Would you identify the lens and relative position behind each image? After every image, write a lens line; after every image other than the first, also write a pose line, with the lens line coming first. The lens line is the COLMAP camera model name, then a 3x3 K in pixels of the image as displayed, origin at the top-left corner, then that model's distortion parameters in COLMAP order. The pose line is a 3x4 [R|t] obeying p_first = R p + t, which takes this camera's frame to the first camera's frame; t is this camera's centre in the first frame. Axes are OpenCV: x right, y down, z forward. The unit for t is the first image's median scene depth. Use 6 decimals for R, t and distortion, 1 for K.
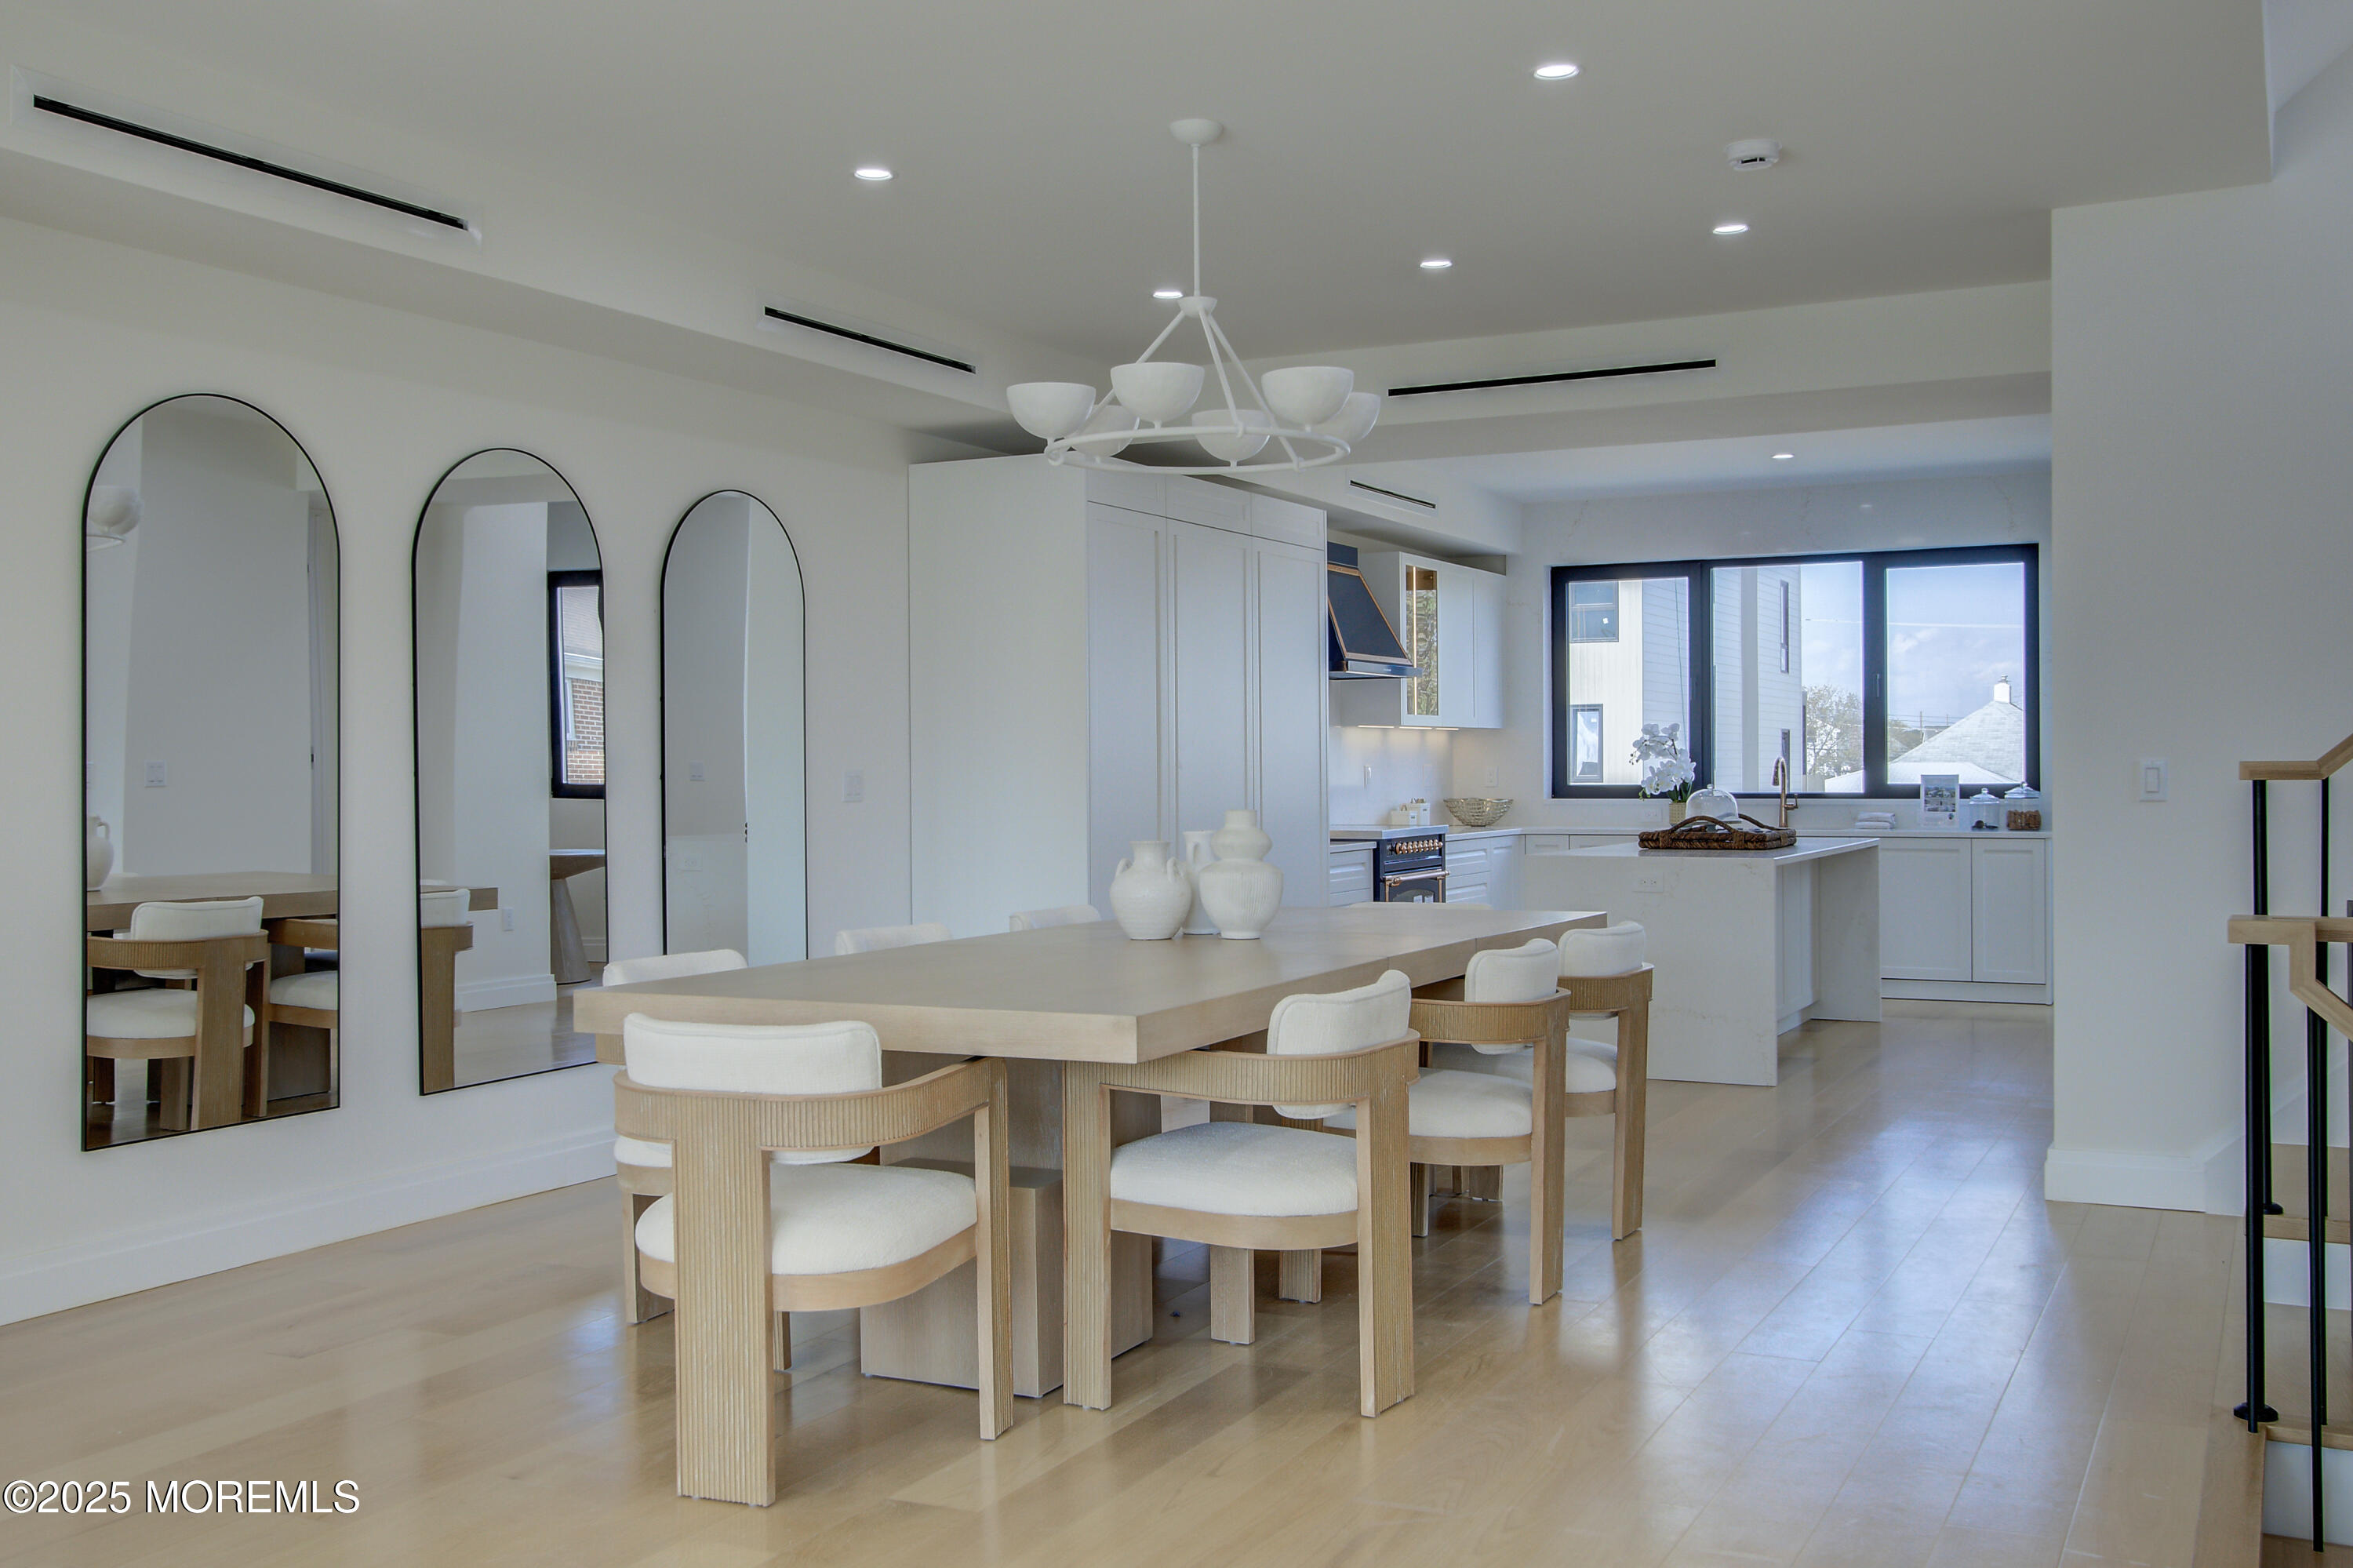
lens RADIAL K [[2217.9, 0, 1174.2], [0, 2217.9, 789.1], [0, 0, 1]] dist [0.009415, 0.000000]
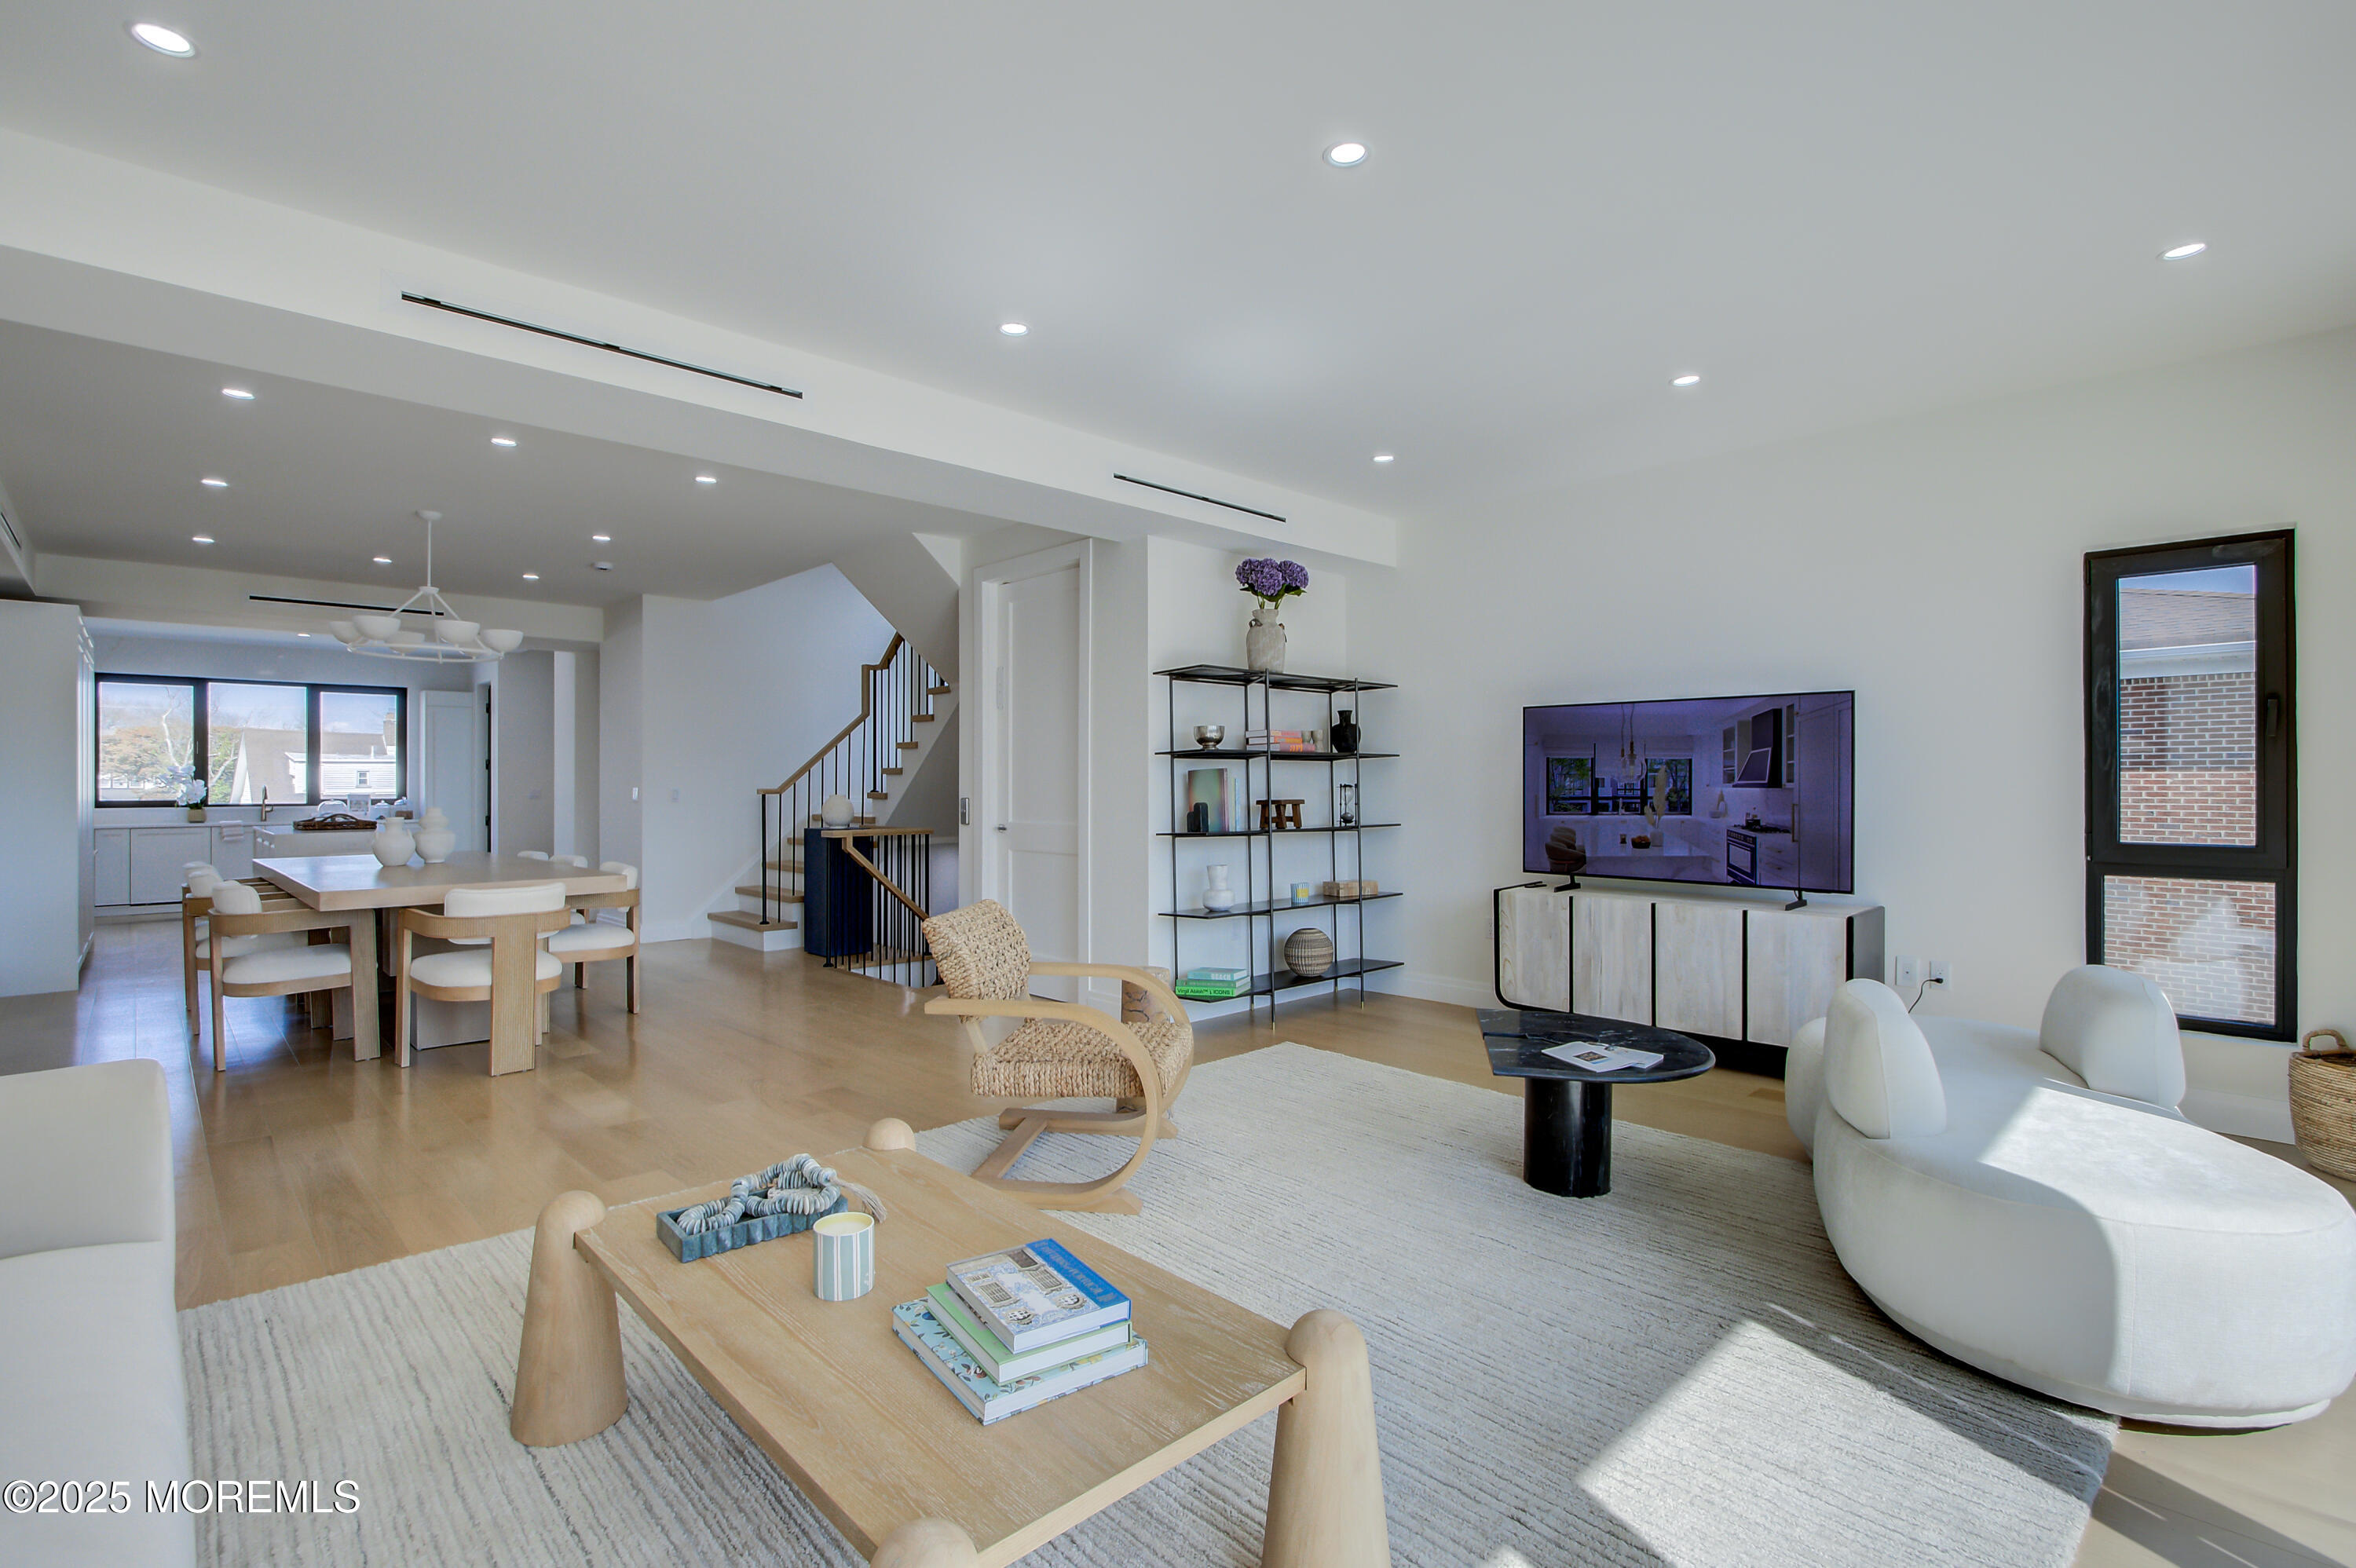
lens RADIAL K [[1102.7, 0, 1130.8], [0, 1102.7, 803.7], [0, 0, 1]] dist [-0.015803, 0.002725]
pose [[0.347495, -0.010545, 0.937622, -0.738917], [0.008531, 0.999931, 0.008084, 0.001391], [-0.937643, 0.005190, 0.347561, -0.074325]]
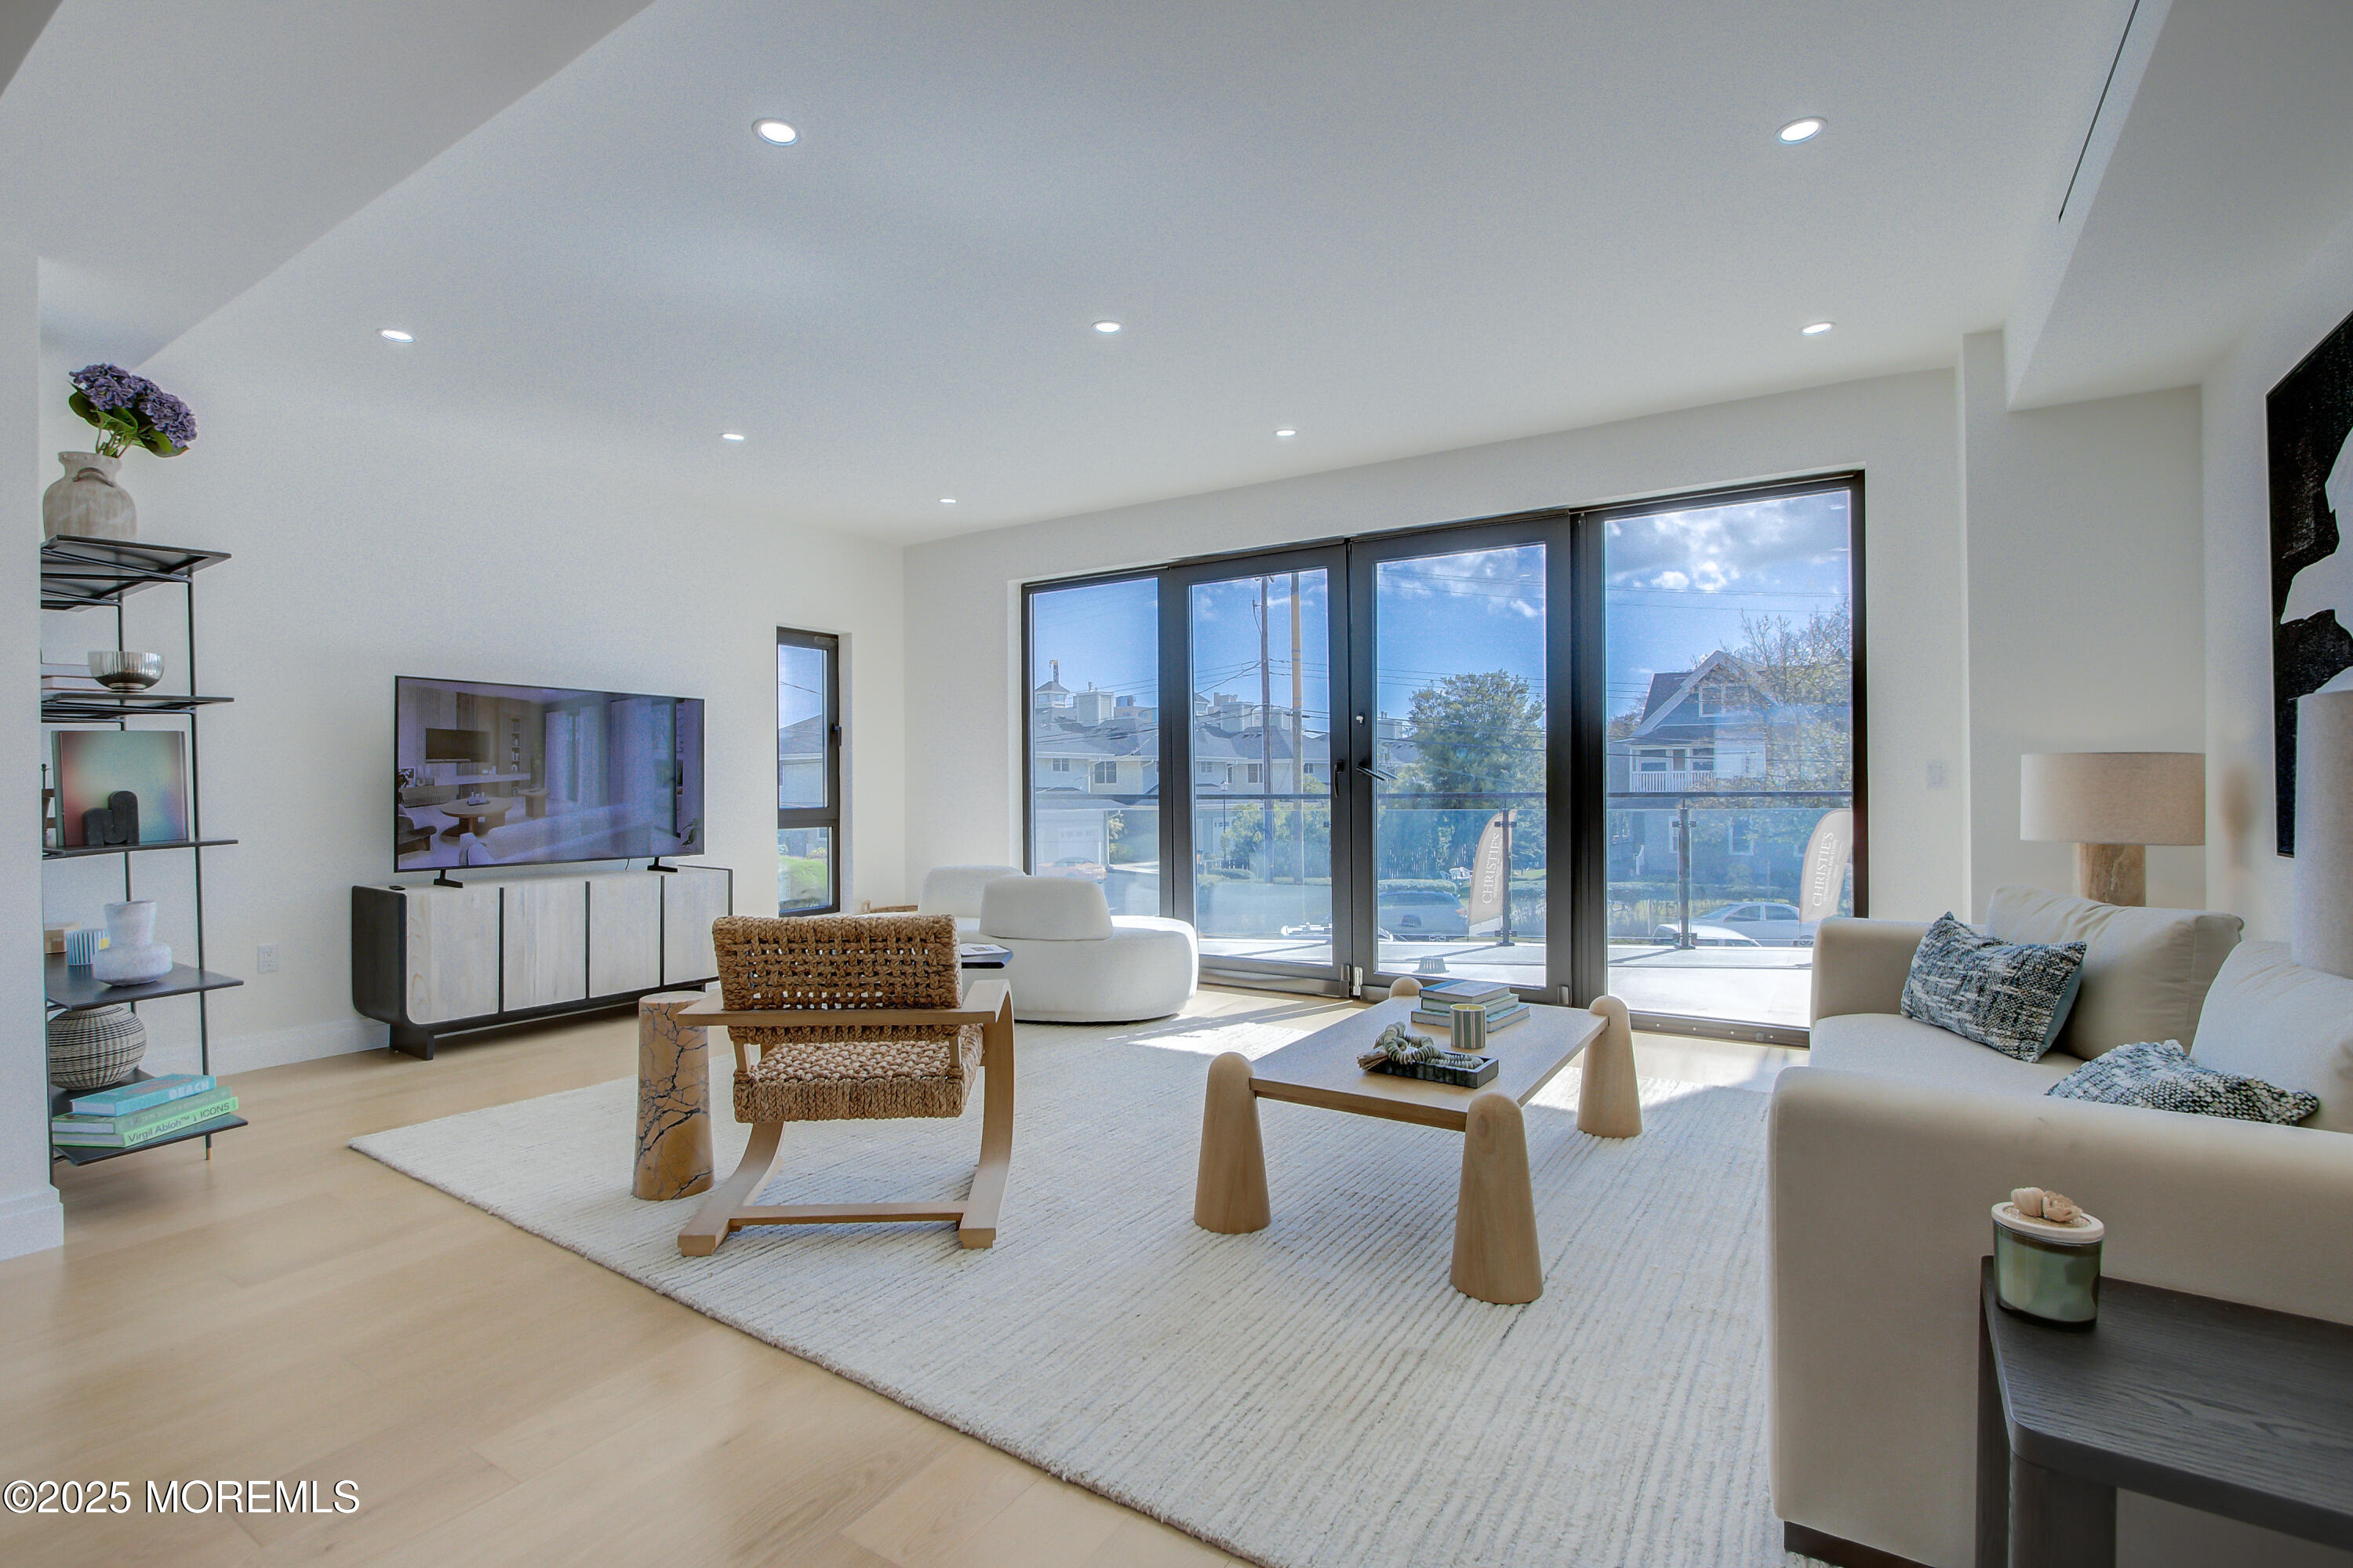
lens RADIAL K [[1101.5, 0, 1151.9], [0, 1101.5, 788.1], [0, 0, 1]] dist [-0.015803, 0.002725]
pose [[-0.993478, 0.013011, 0.113276, -0.365284], [0.014445, 0.999826, 0.011843, 0.008487], [-0.113102, 0.013402, -0.993493, 0.667243]]
